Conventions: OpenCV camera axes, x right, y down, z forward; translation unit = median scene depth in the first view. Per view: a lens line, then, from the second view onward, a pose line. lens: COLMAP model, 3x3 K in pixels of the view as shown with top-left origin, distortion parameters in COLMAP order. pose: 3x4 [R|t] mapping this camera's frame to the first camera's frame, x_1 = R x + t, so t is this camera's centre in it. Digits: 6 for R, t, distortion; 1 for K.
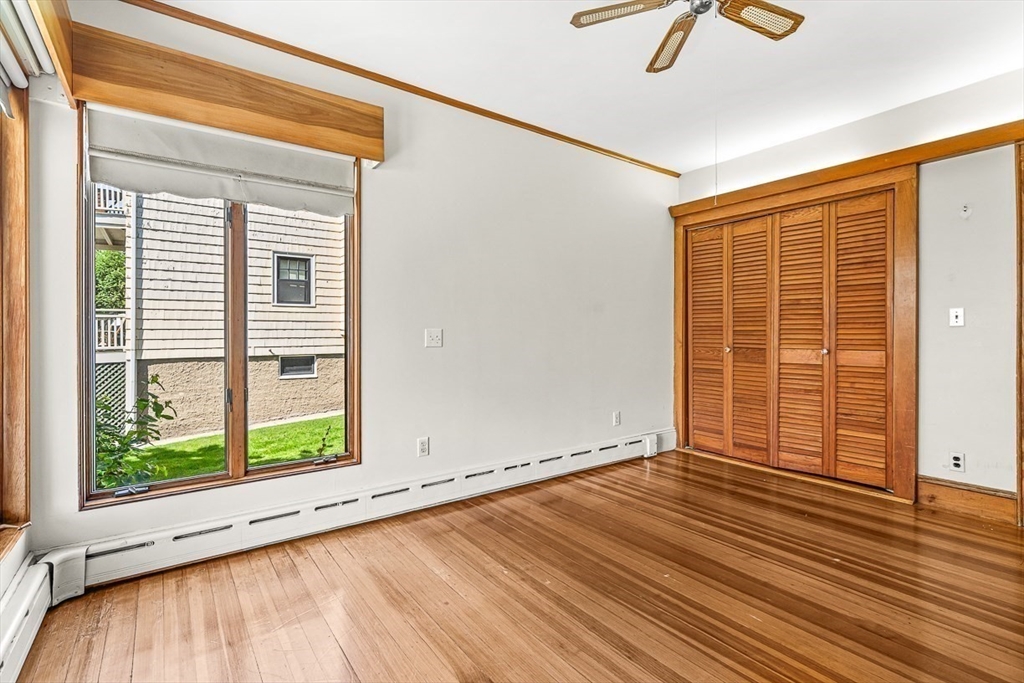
lens RADIAL K [[475.3, 0, 515.0], [0, 475.3, 337.7], [0, 0, 1]] dist [-0.002924, 0.000846]
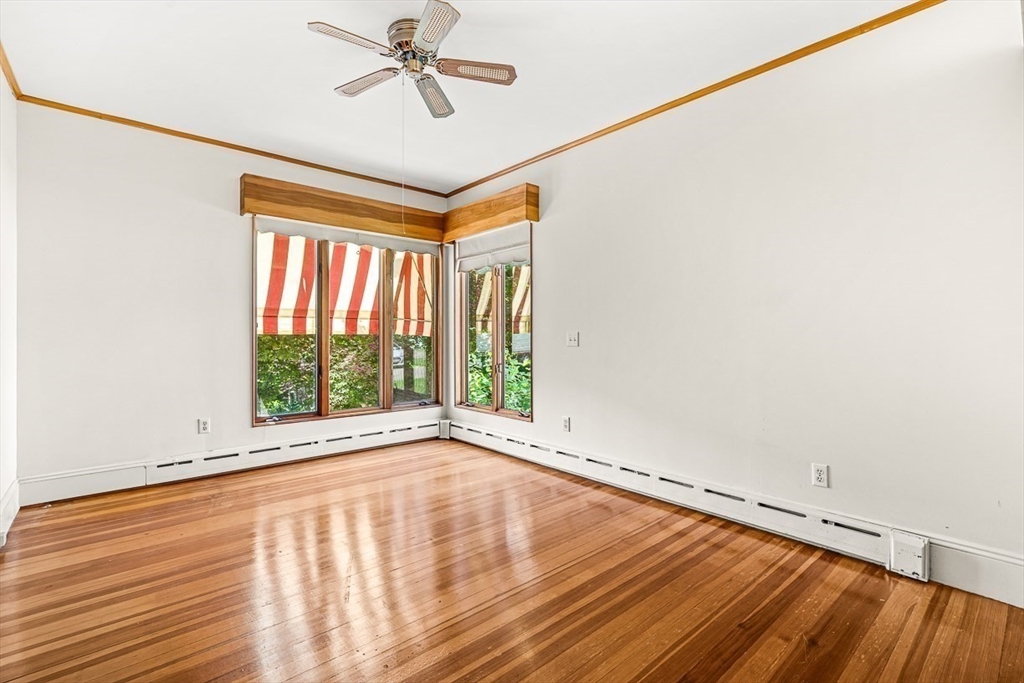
lens RADIAL K [[475.3, 0, 516.0], [0, 475.3, 336.6], [0, 0, 1]] dist [-0.002924, 0.000846]
pose [[0.083116, 0.010242, -0.996487, 0.959747], [-0.003839, 0.999943, 0.009958, -0.016192], [0.996533, 0.002997, 0.083150, 0.677862]]
